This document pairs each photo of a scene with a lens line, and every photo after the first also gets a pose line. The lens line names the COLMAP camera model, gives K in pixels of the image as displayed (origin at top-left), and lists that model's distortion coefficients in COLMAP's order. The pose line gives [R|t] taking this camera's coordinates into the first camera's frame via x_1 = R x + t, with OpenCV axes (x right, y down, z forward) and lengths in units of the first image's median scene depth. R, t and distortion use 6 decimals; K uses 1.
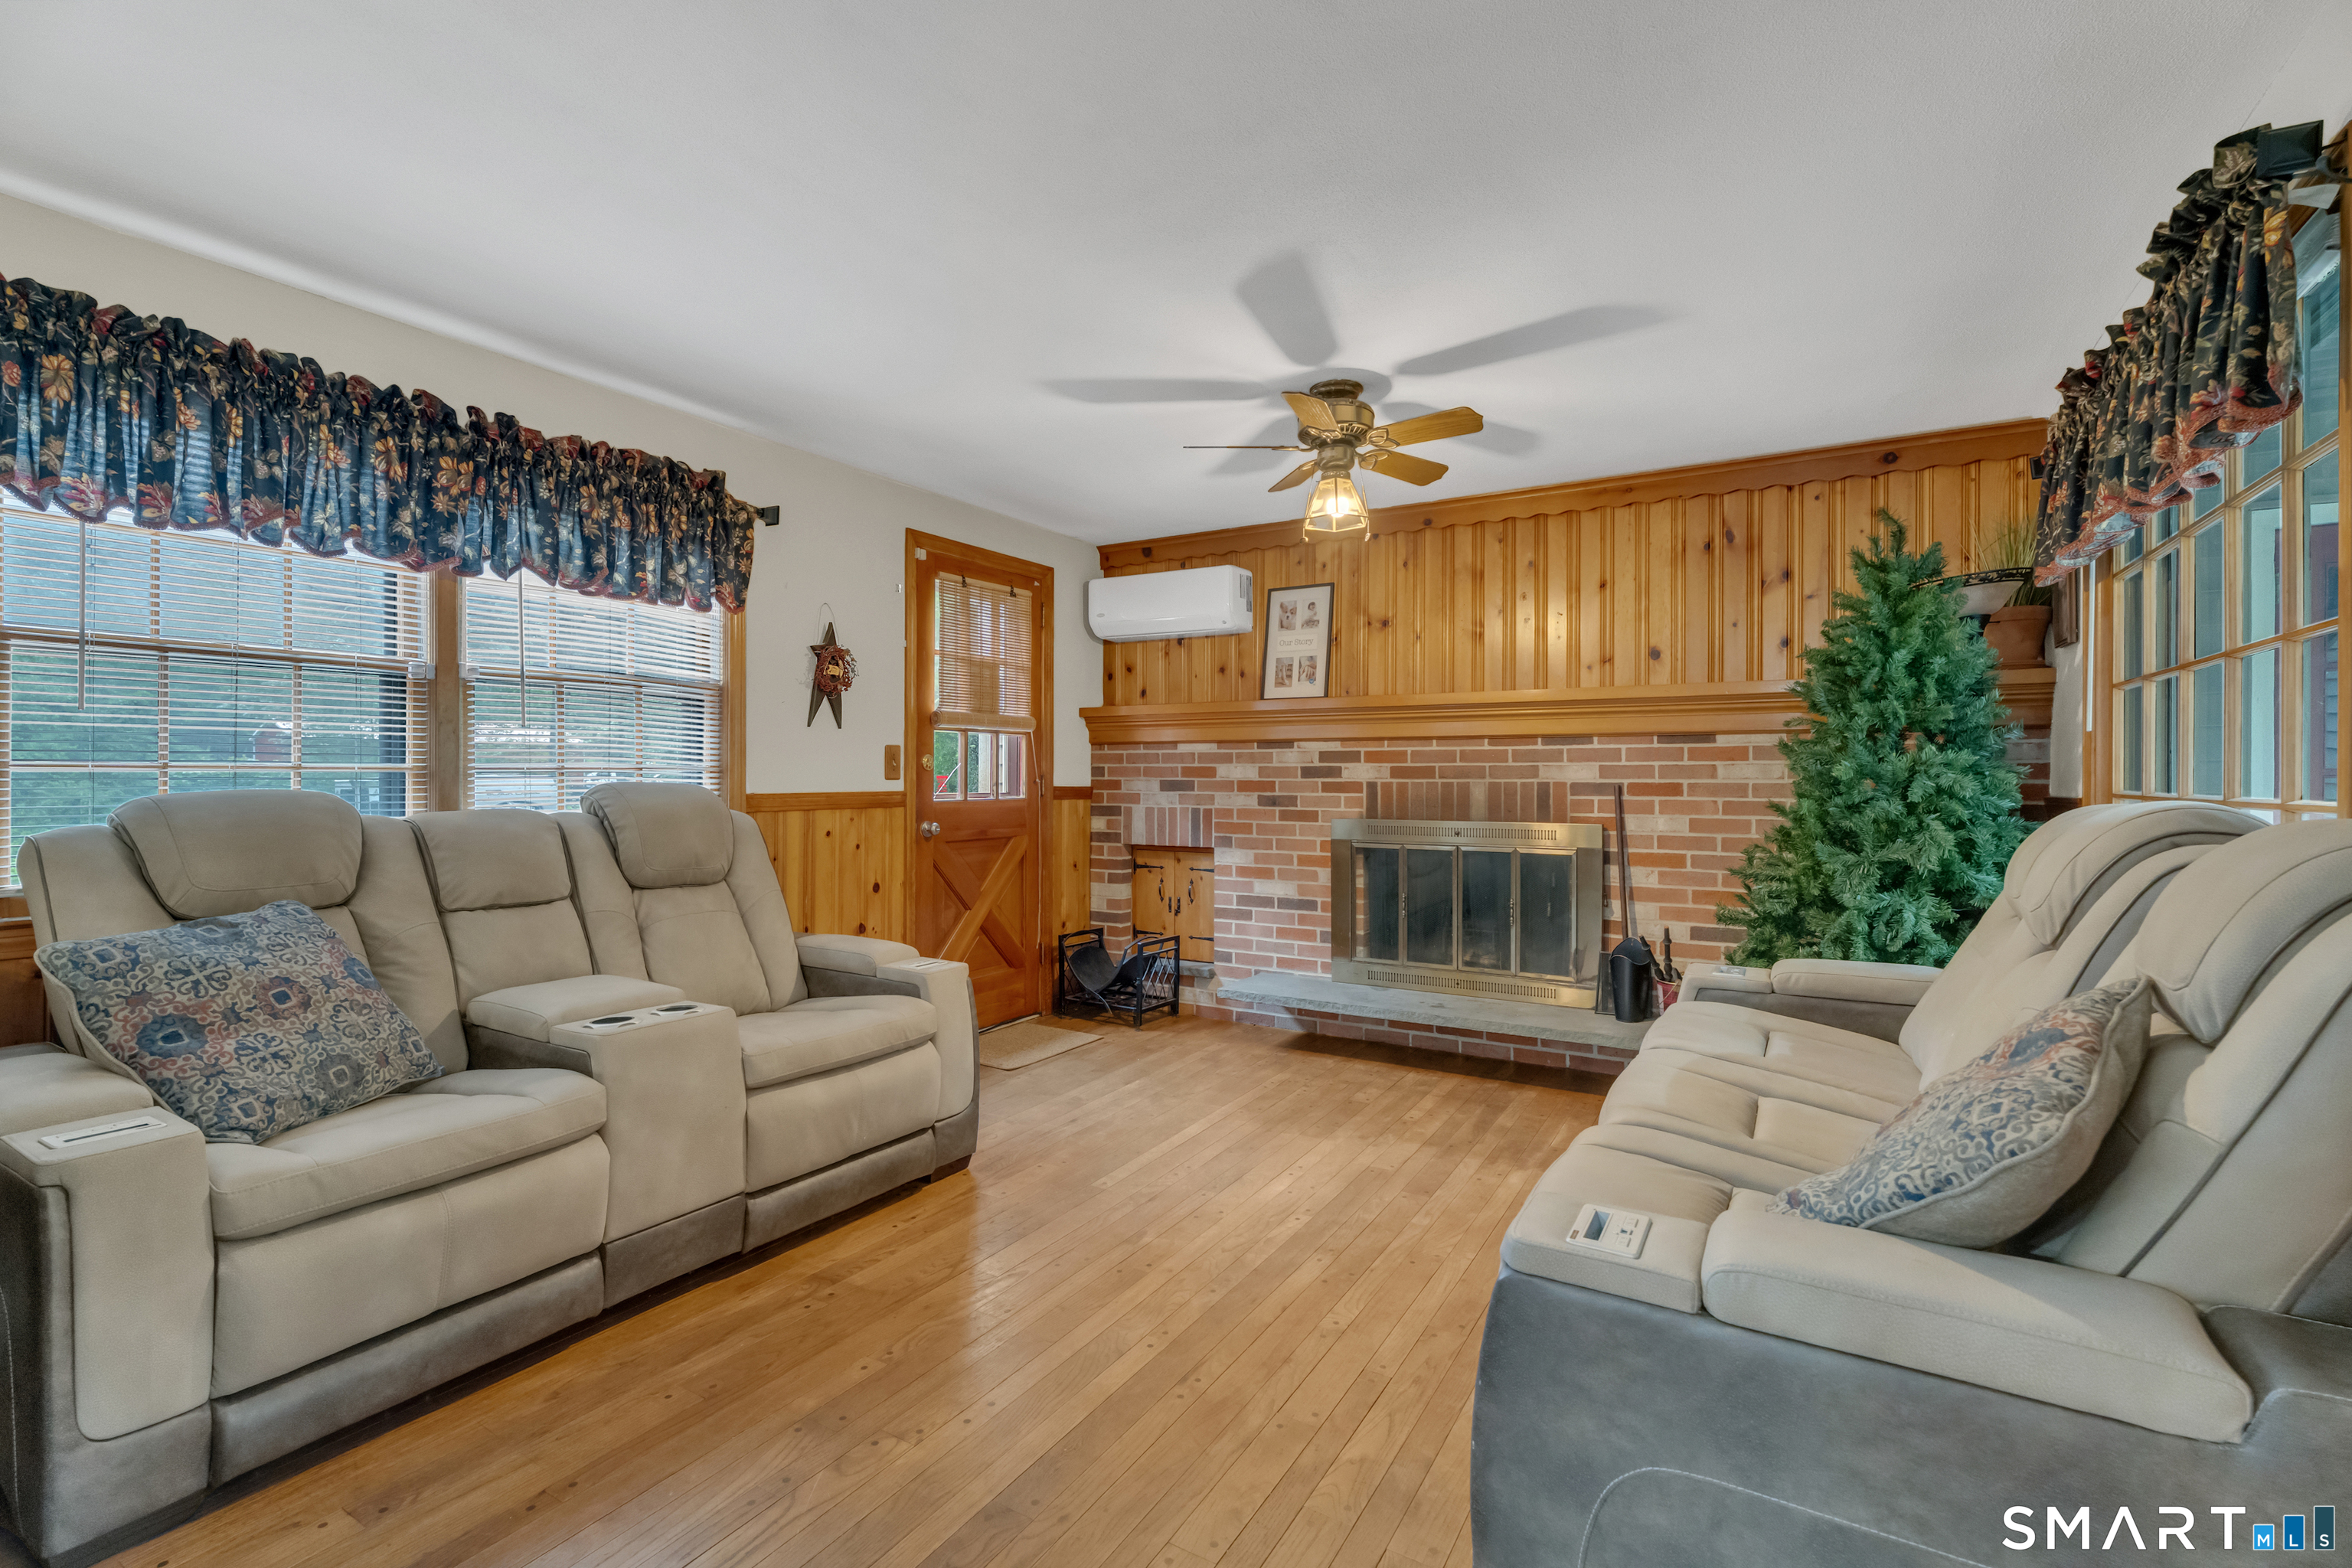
lens RADIAL K [[1032.1, 0, 1156.6], [0, 1032.1, 774.5], [0, 0, 1]] dist [0.000506, 0.000123]
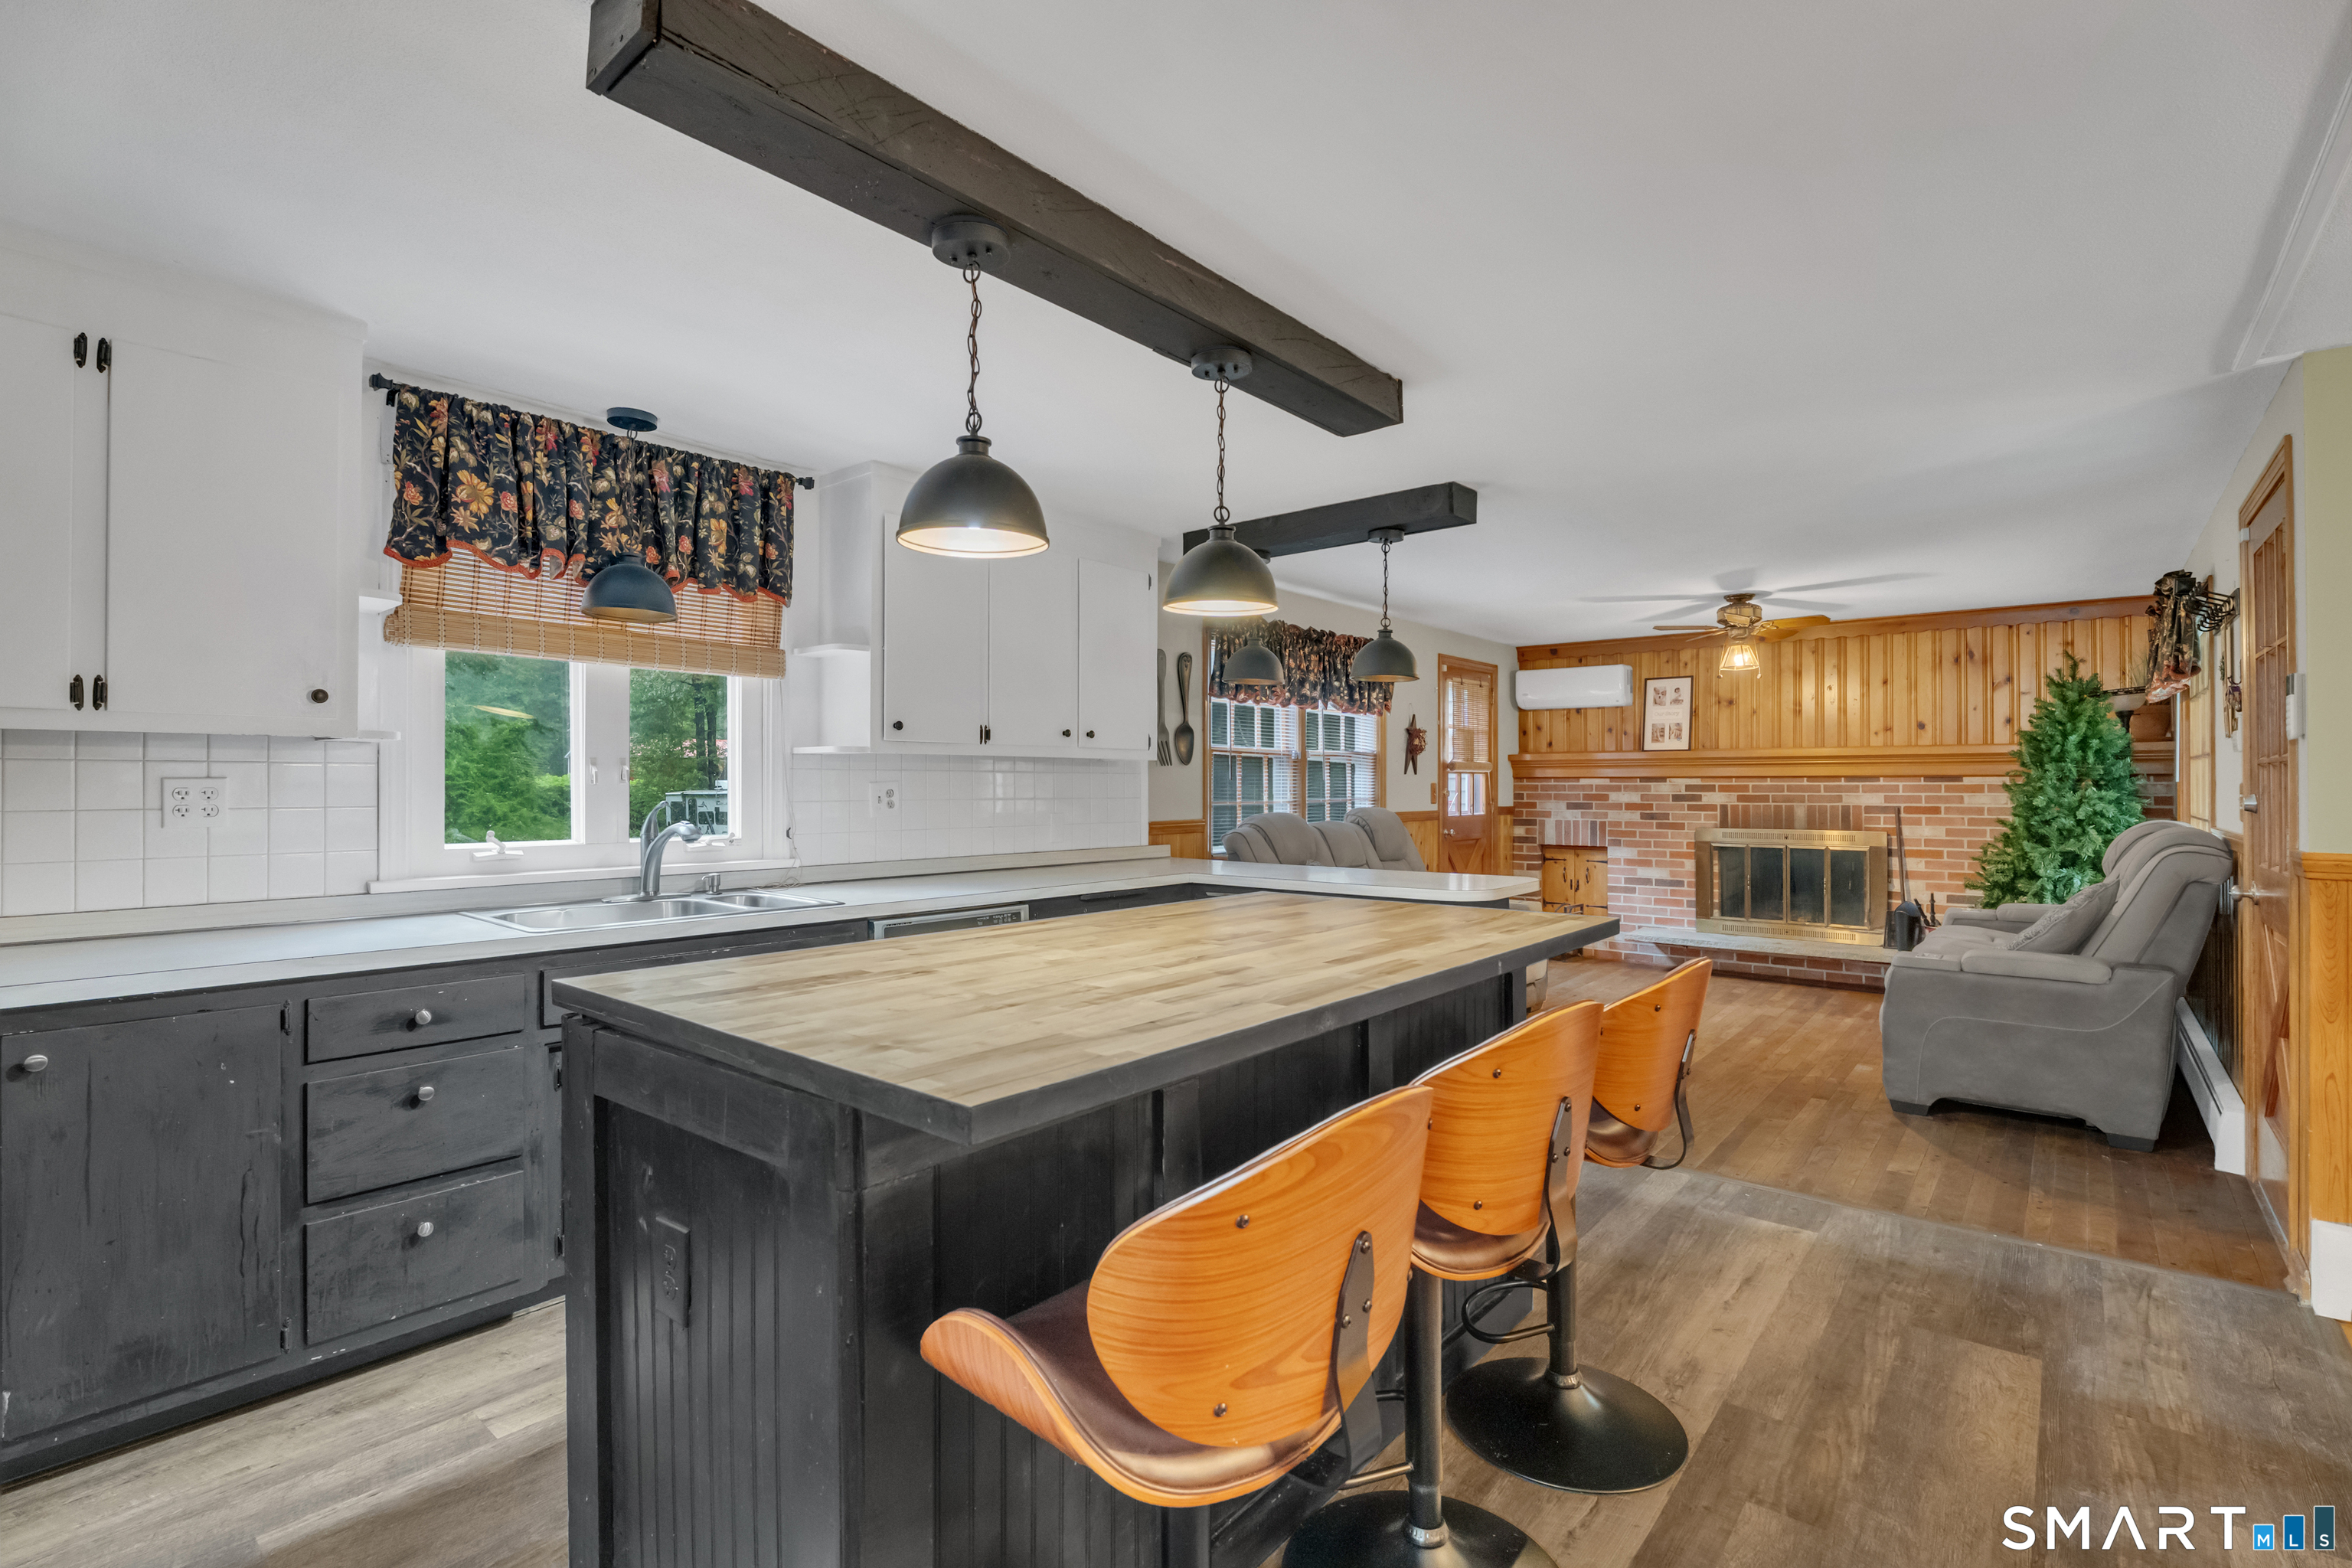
lens RADIAL K [[1087.1, 0, 1147.2], [0, 1087.1, 774.7], [0, 0, 1]] dist [-0.012620, -0.000111]
pose [[0.988500, -0.002422, -0.151200, -0.447789], [0.001145, 0.999963, -0.008532, -0.027378], [0.151215, 0.008260, 0.988466, -0.831325]]
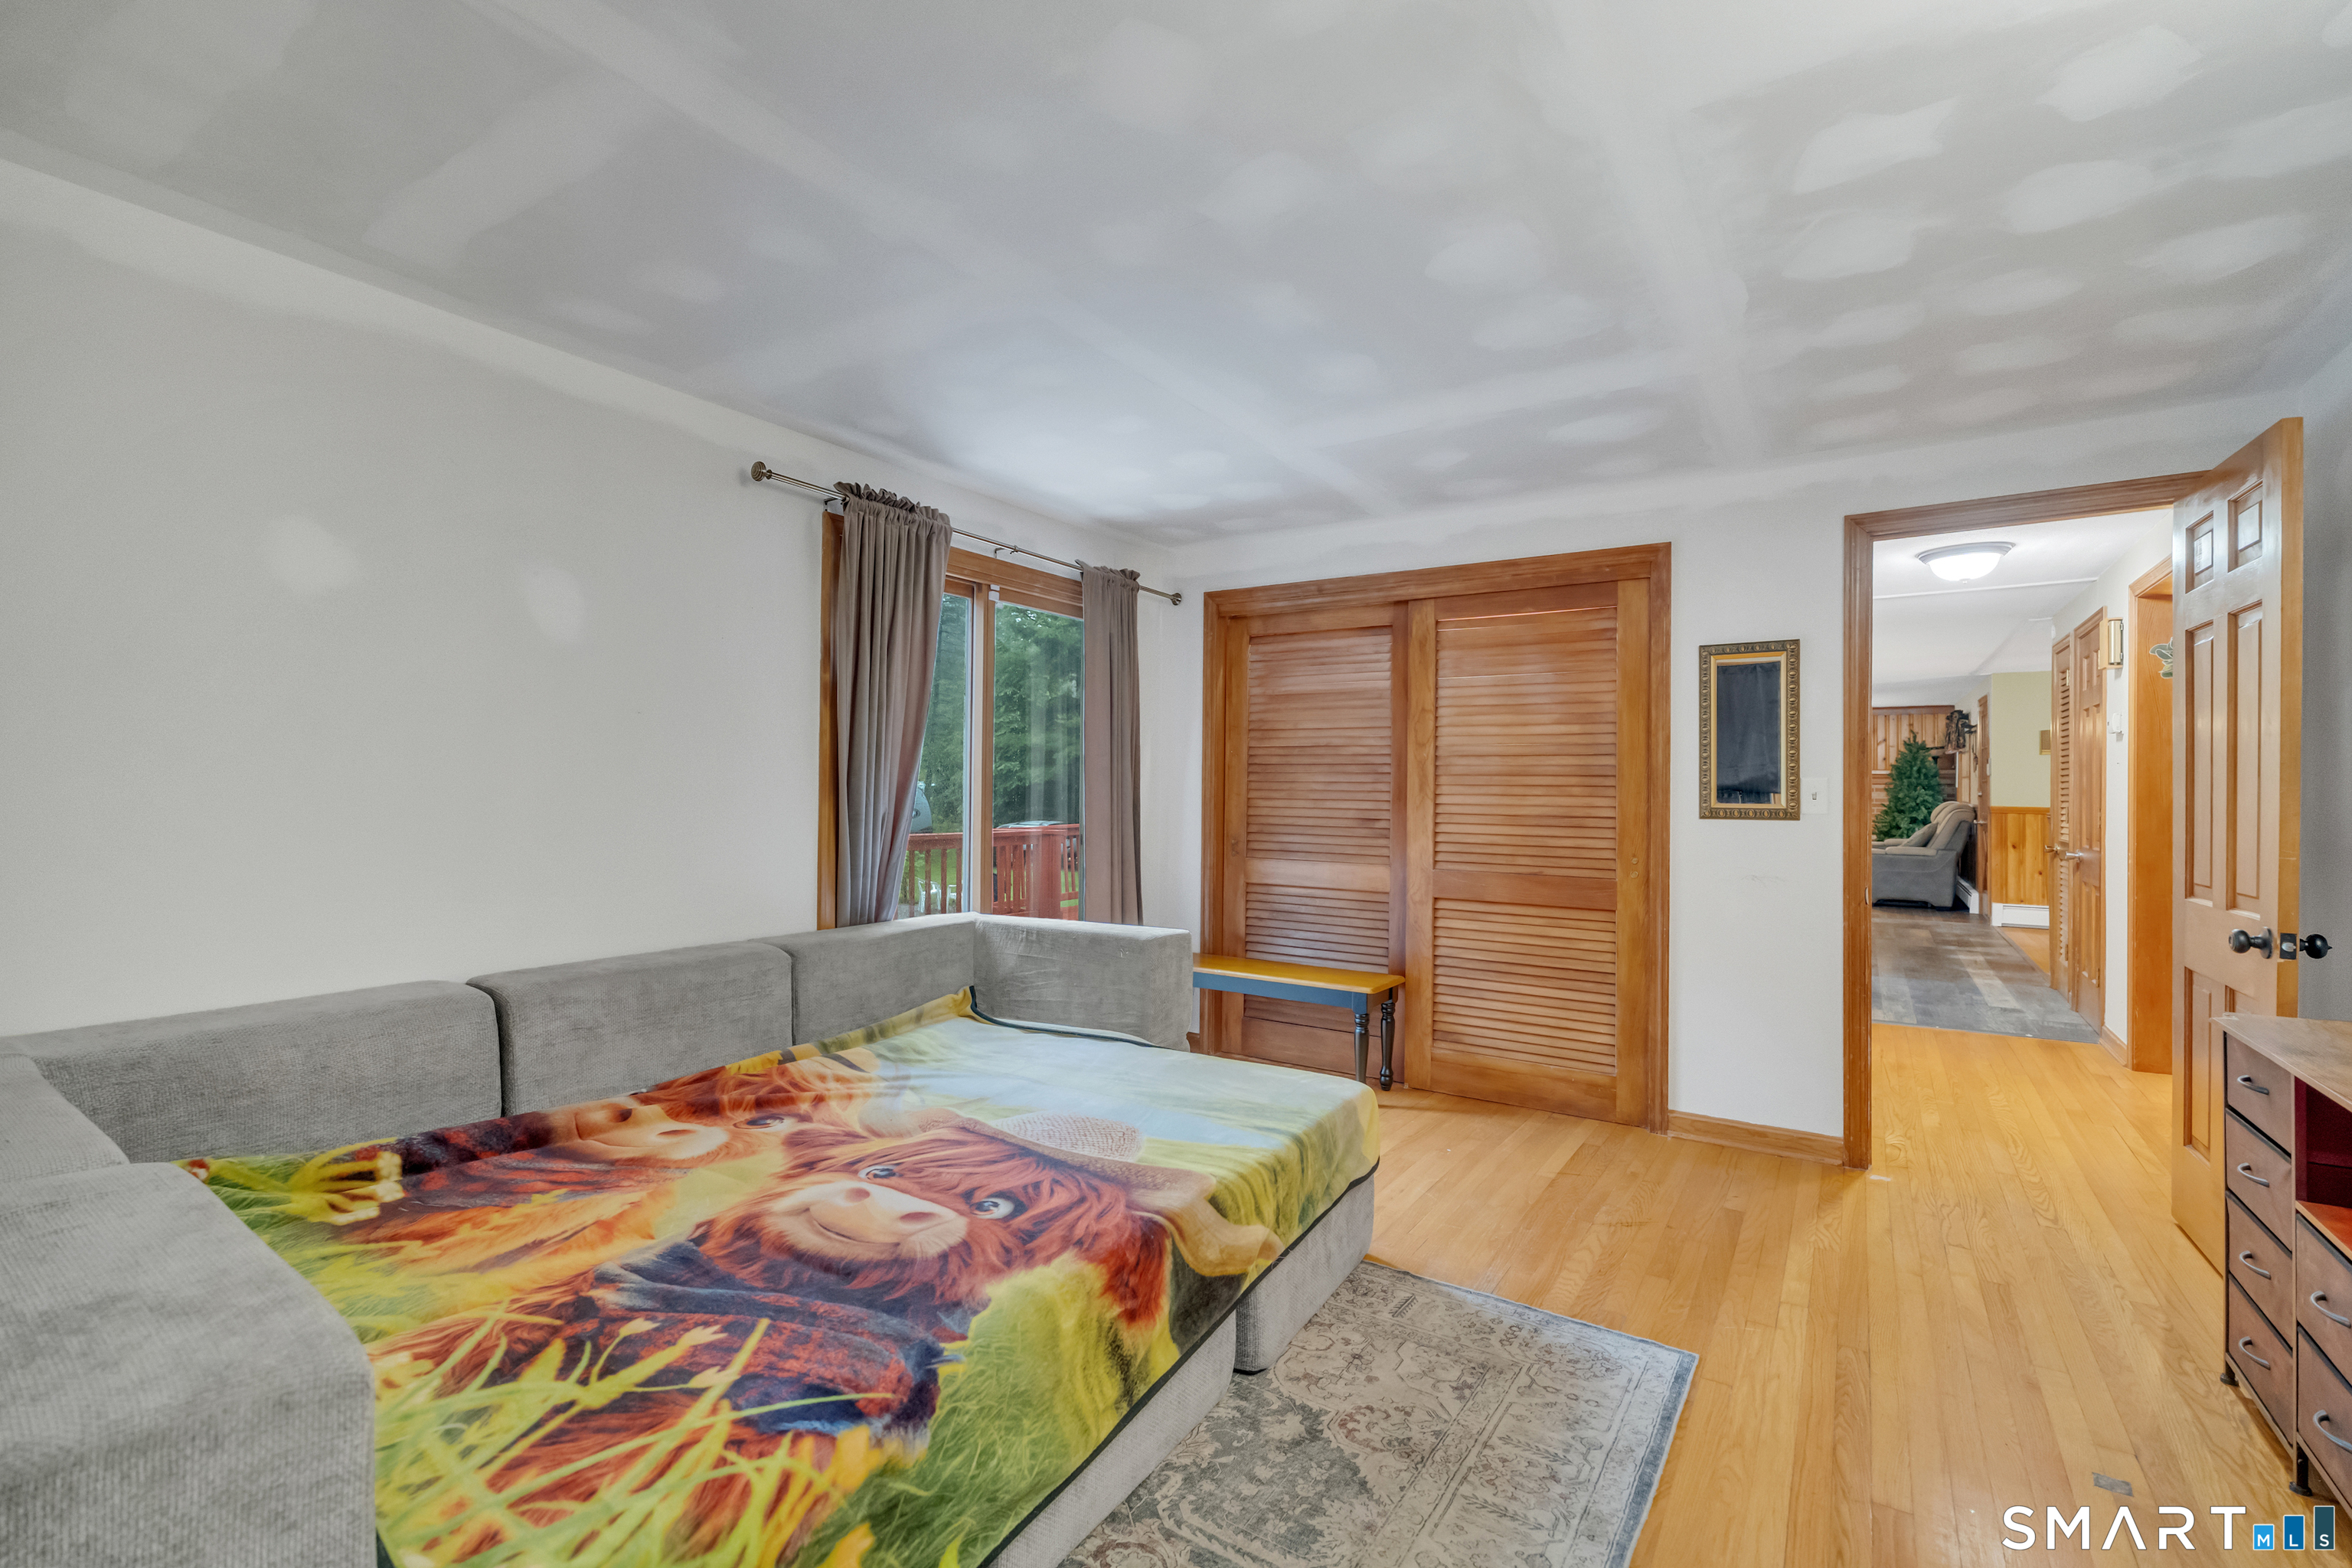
lens RADIAL K [[1050.5, 0, 1158.5], [0, 1050.5, 785.8], [0, 0, 1]] dist [-0.000653, -0.000074]
pose [[0.999515, 0.001457, -0.031092, -1.666902], [-0.001531, 0.999996, -0.002340, -0.021030], [0.031089, 0.002387, 0.999514, -2.524301]]
